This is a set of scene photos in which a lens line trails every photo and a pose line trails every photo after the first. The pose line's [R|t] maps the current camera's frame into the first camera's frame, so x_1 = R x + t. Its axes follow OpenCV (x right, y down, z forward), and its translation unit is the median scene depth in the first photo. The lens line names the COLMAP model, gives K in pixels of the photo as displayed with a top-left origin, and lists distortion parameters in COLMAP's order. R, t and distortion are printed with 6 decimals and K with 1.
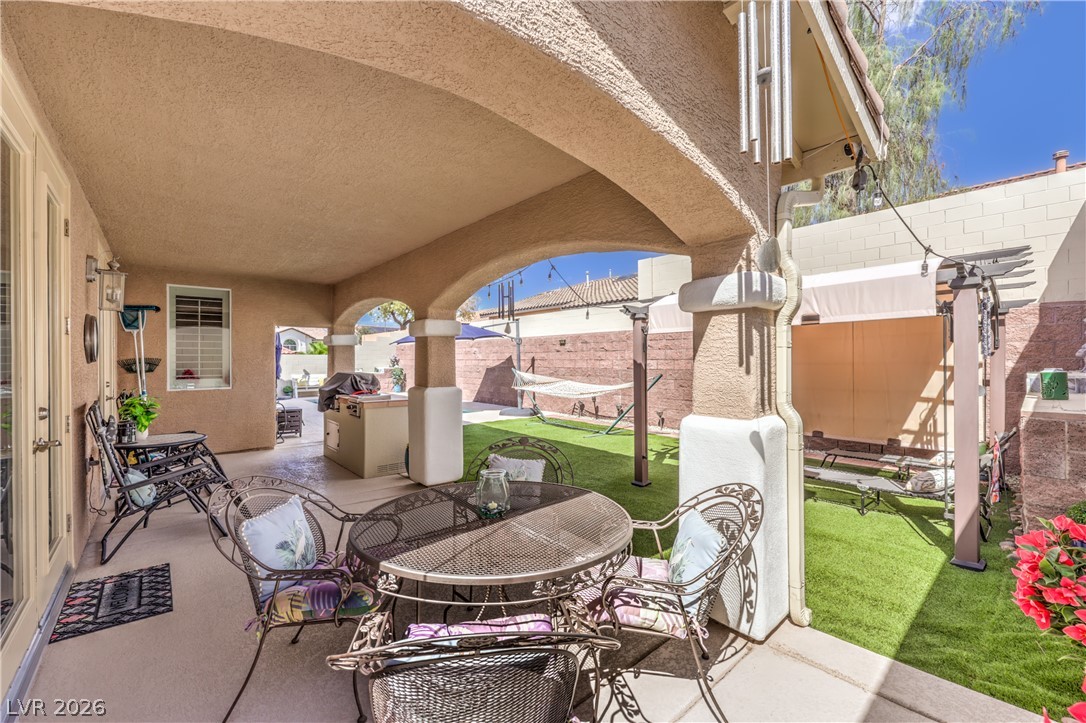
lens RADIAL K [[440.9, 0, 543.0], [0, 440.9, 361.5], [0, 0, 1]] dist [-0.000799, 0.000056]
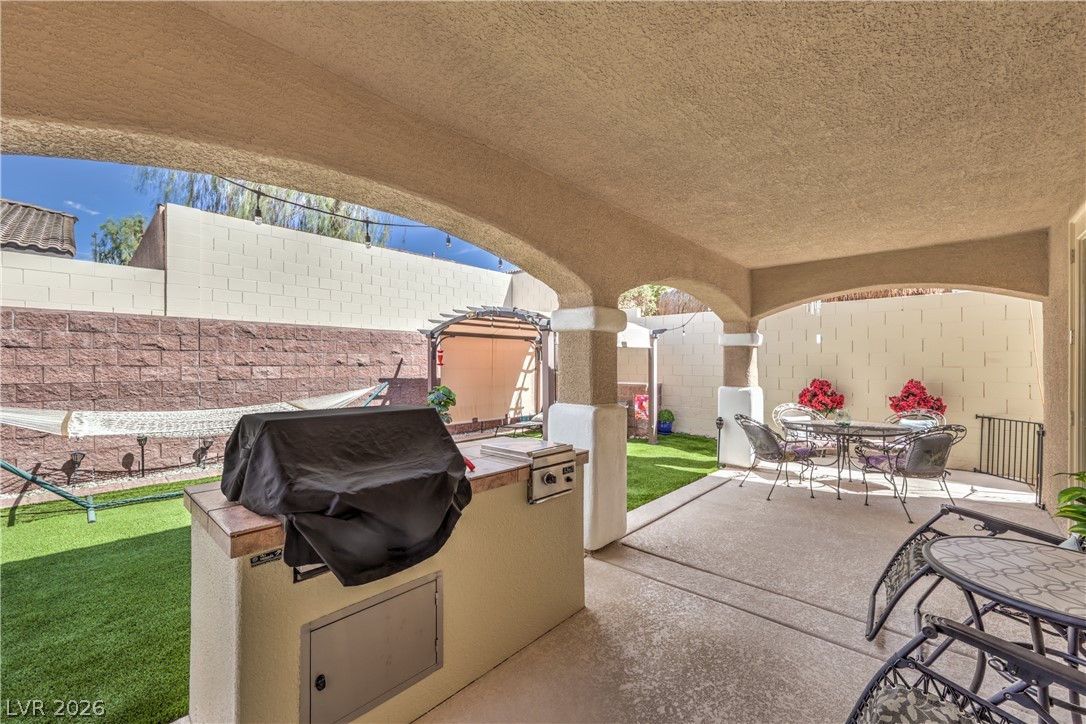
lens RADIAL K [[440.9, 0, 543.0], [0, 440.9, 362.0], [0, 0, 1]] dist [-0.000799, 0.000056]
pose [[-0.100758, 0.010687, 0.994854, -0.415082], [0.005150, 0.999935, -0.010220, -0.000639], [-0.994898, 0.004093, -0.100807, 0.515797]]
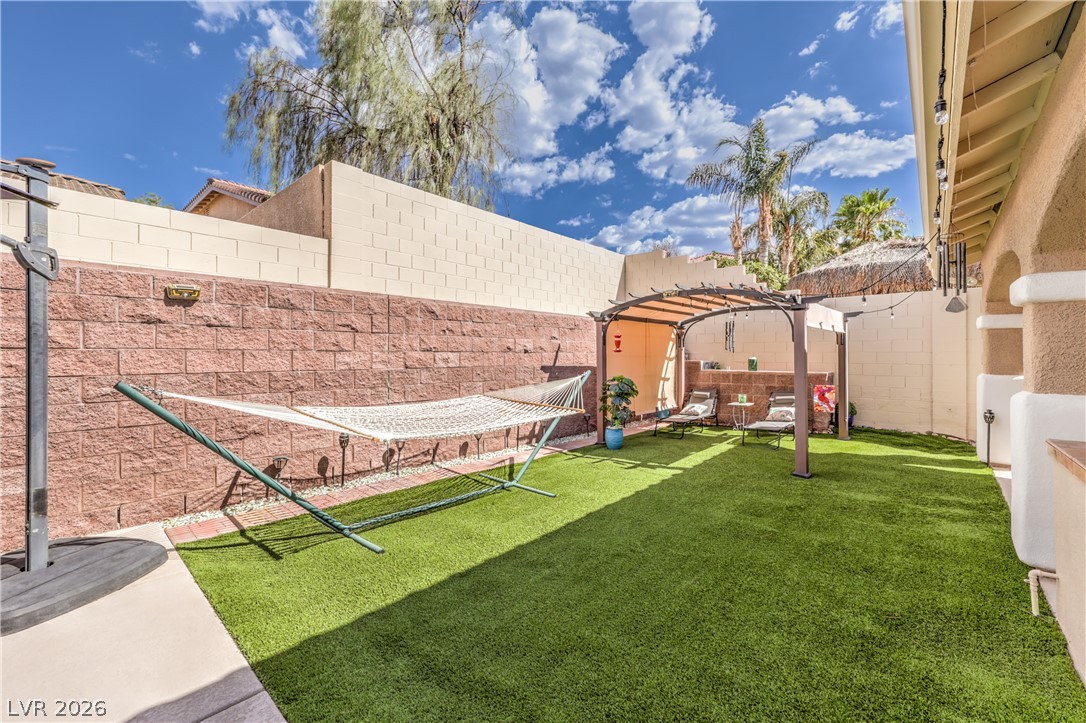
lens RADIAL K [[441.7, 0, 546.1], [0, 441.7, 353.1], [0, 0, 1]] dist [-0.001659, -0.000072]
pose [[-0.124506, 0.009884, 0.992170, -0.308687], [0.005495, 0.999942, -0.009272, 0.003263], [-0.992204, 0.004297, -0.124553, 0.770325]]
